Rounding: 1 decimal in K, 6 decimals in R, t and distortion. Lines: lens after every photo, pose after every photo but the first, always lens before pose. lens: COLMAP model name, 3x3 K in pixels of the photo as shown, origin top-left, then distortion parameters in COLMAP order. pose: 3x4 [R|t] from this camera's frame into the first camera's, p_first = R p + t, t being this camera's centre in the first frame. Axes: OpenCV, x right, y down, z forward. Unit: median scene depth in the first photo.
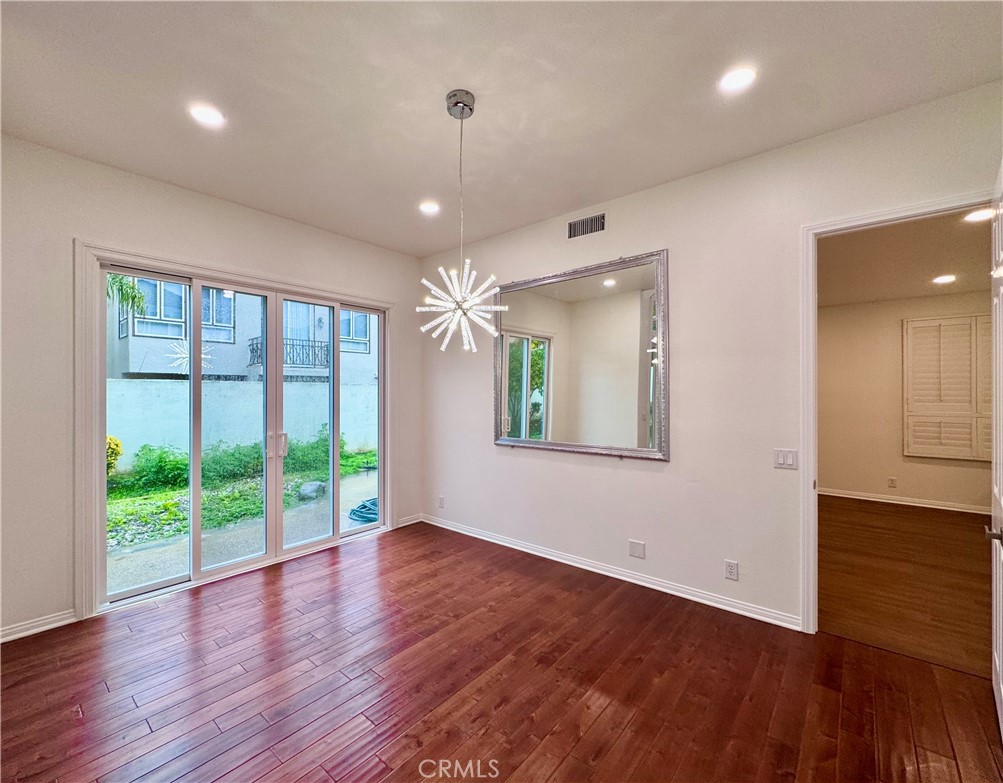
lens RADIAL K [[430.8, 0, 500.4], [0, 430.8, 391.1], [0, 0, 1]] dist [-0.002667, -0.000299]
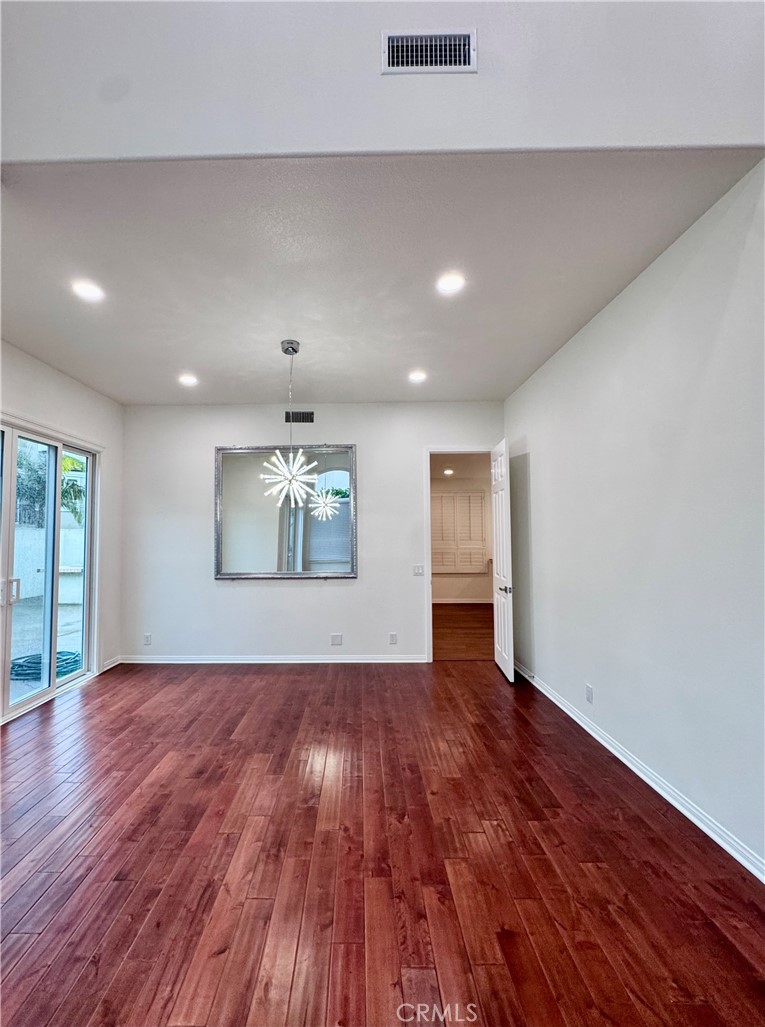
lens RADIAL K [[411.2, 0, 378.3], [0, 411.2, 512.7], [0, 0, 1]] dist [-0.004195, -0.000783]
pose [[0.762271, 0.032589, 0.646437, -0.499119], [0.003415, 0.998515, -0.054364, 0.005703], [-0.647249, 0.043648, 0.761028, -0.195038]]
